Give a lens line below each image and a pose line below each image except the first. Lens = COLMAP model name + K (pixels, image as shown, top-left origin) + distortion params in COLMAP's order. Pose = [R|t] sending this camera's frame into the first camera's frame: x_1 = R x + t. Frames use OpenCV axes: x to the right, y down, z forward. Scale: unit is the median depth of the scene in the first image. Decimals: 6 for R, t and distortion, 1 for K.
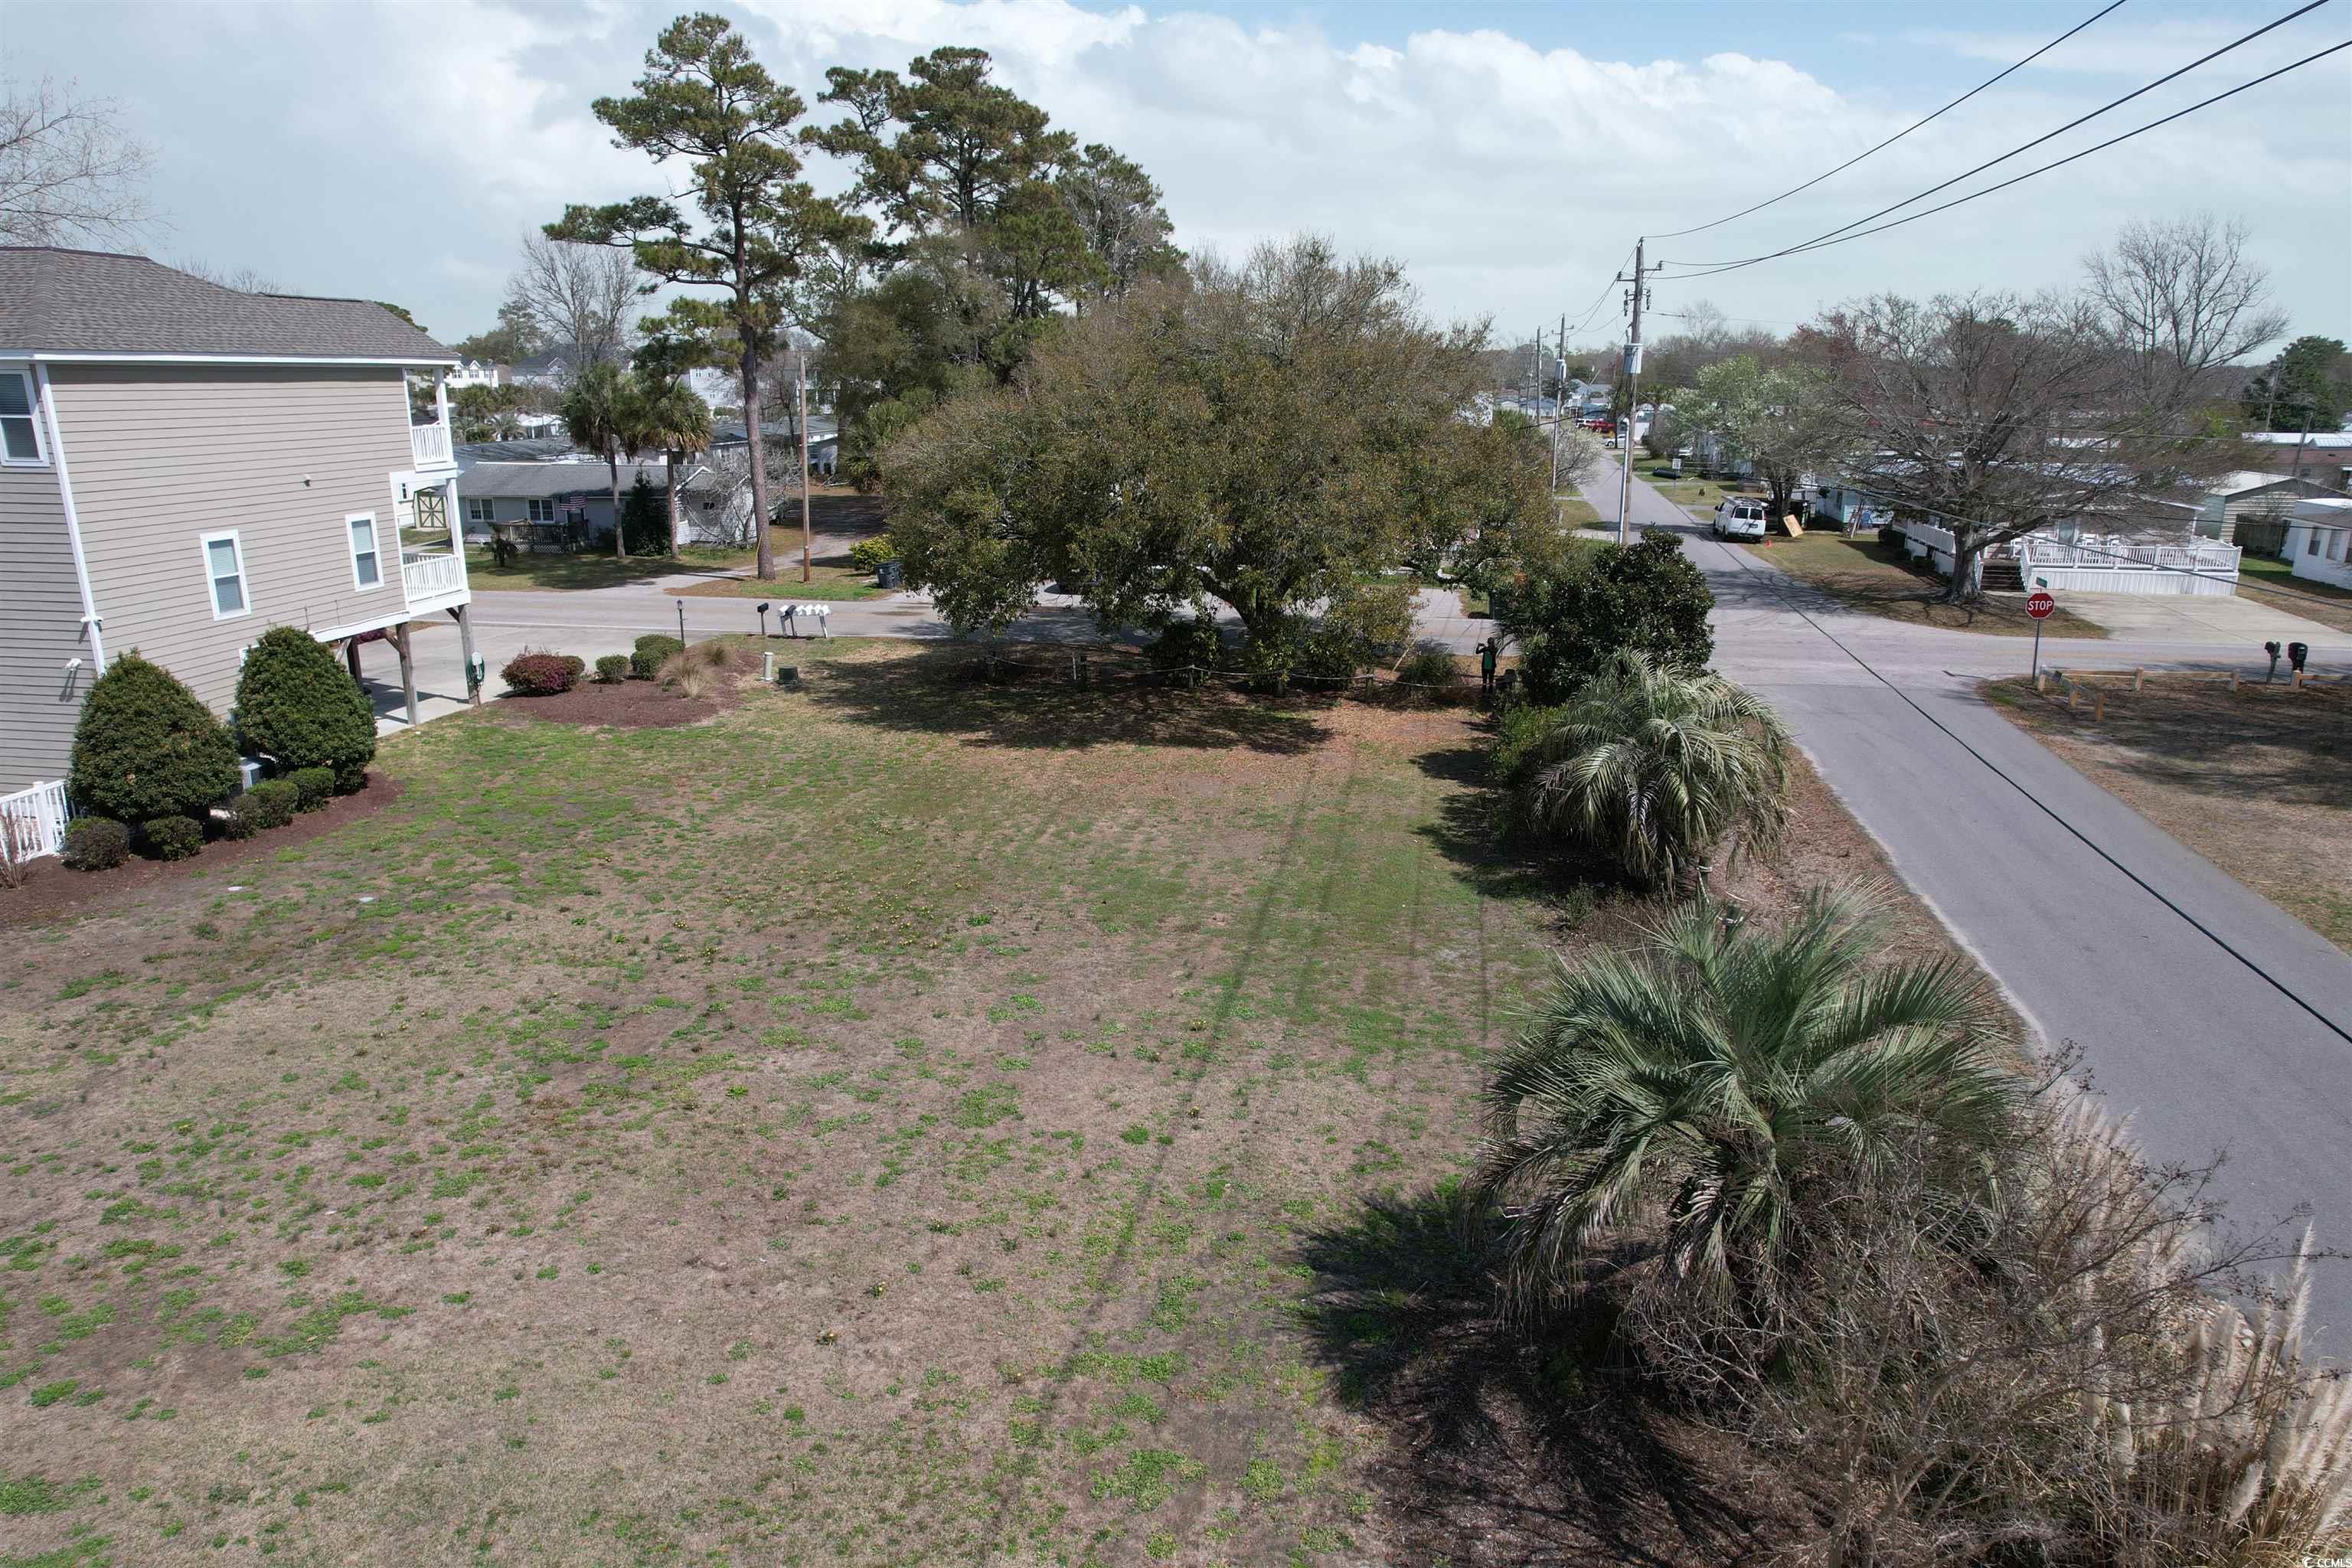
lens RADIAL K [[1502.0, 0, 1178.0], [0, 1502.0, 790.8], [0, 0, 1]] dist [-0.057083, 0.042509]
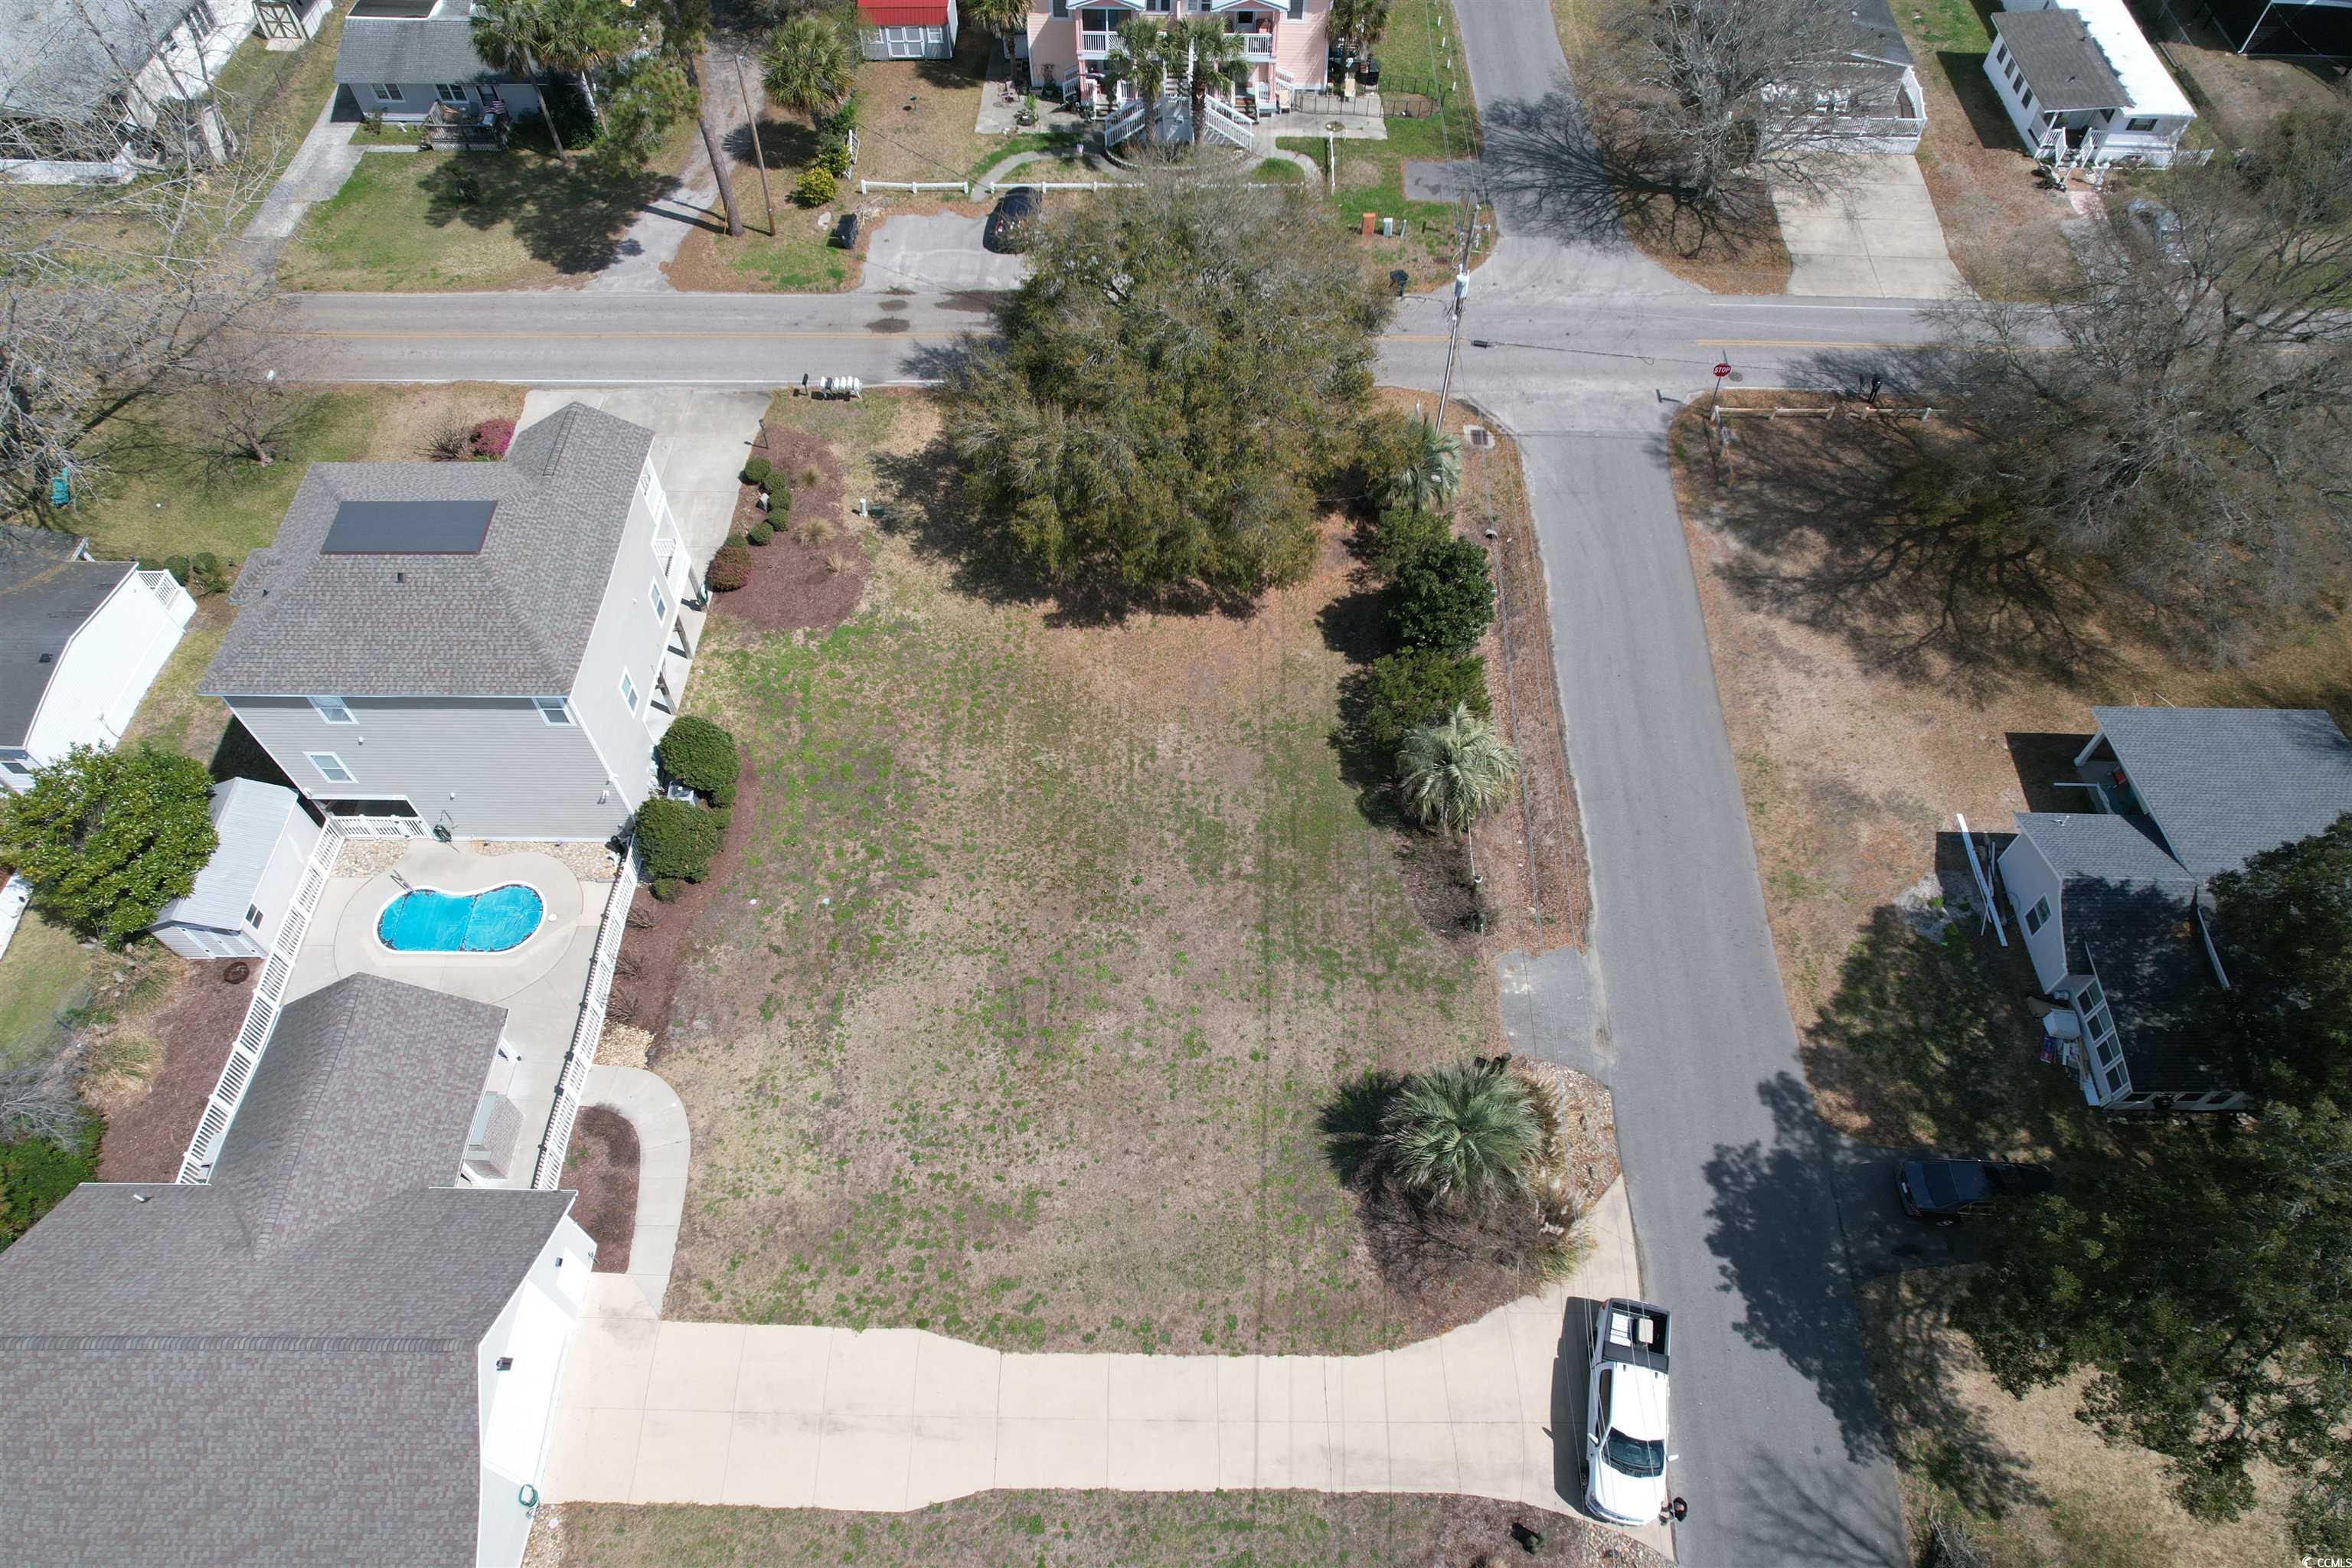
lens RADIAL K [[1502.0, 0, 1180.5], [0, 1502.0, 775.3], [0, 0, 1]] dist [-0.057083, 0.042509]
pose [[0.986950, -0.126381, 0.099793, -0.254975], [0.038359, 0.786390, 0.616538, -1.286008], [-0.156394, -0.604664, 0.780975, -0.554972]]
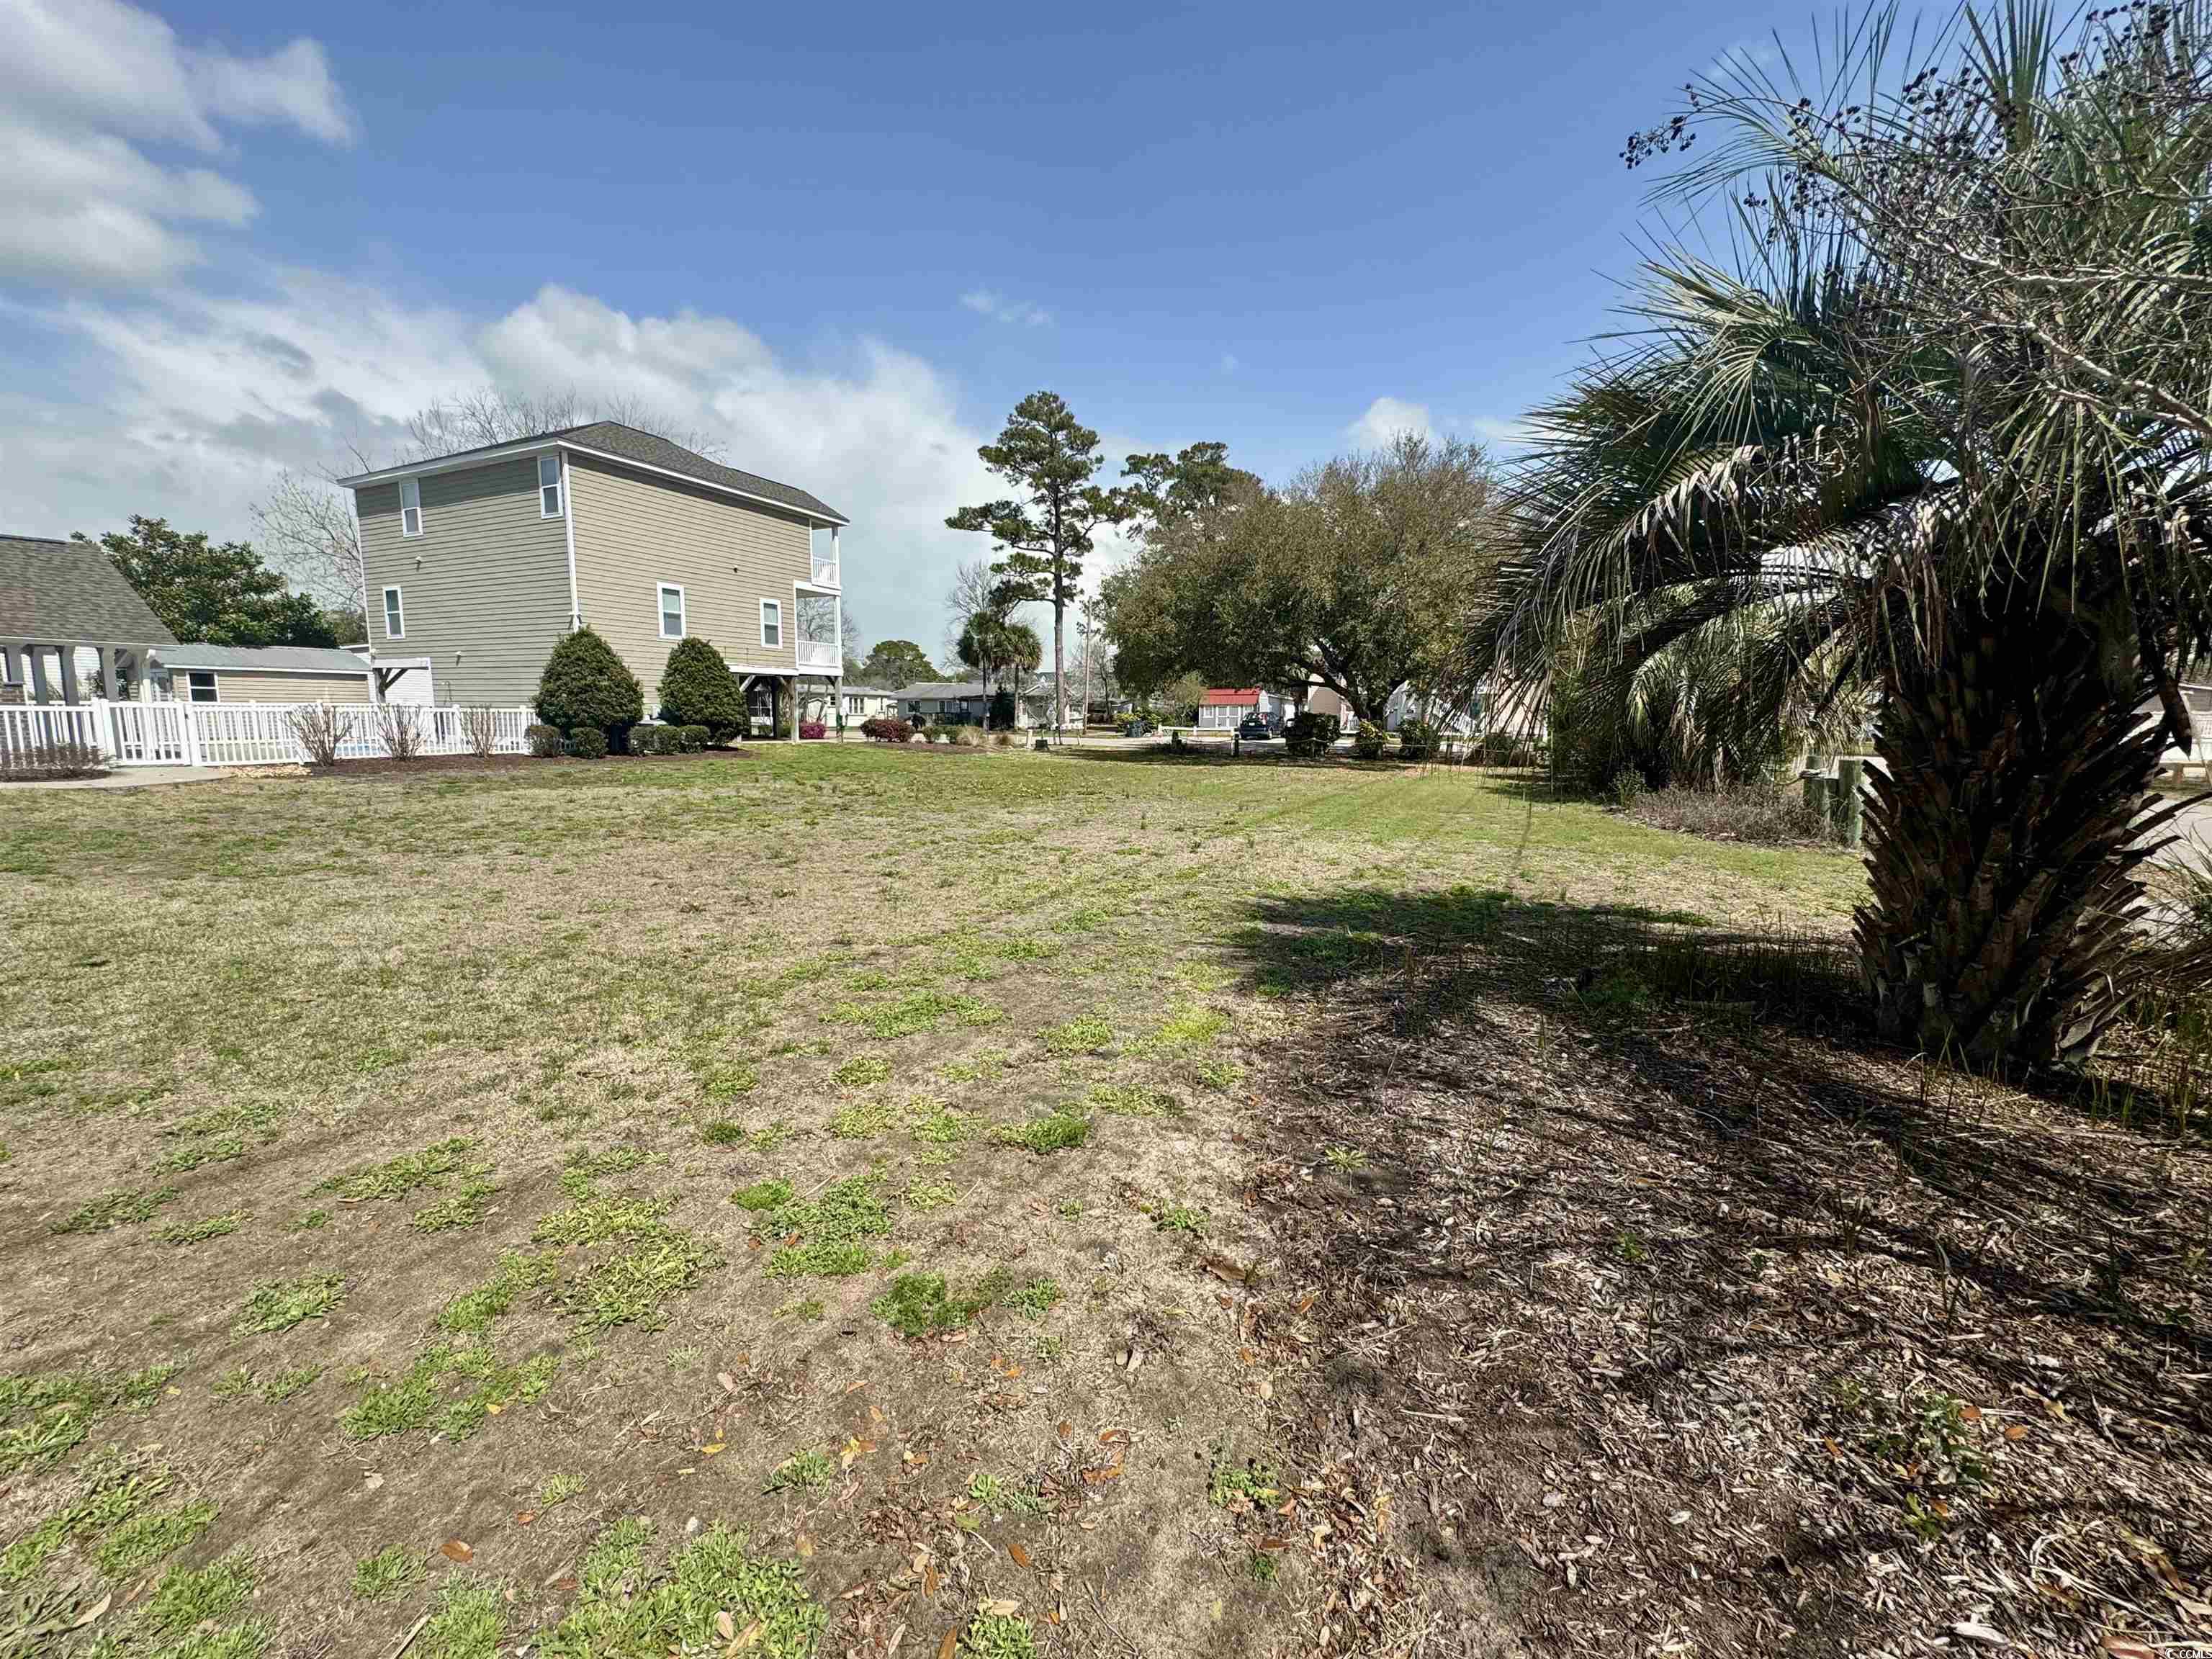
lens RADIAL K [[882.1, 0, 1103.1], [0, 882.1, 815.5], [0, 0, 1]] dist [-0.008045, -0.000204]
pose [[0.960414, 0.034381, -0.276447, 0.078483], [-0.079612, 0.984843, -0.154099, 0.204436], [0.266959, 0.170007, 0.948594, 0.304214]]
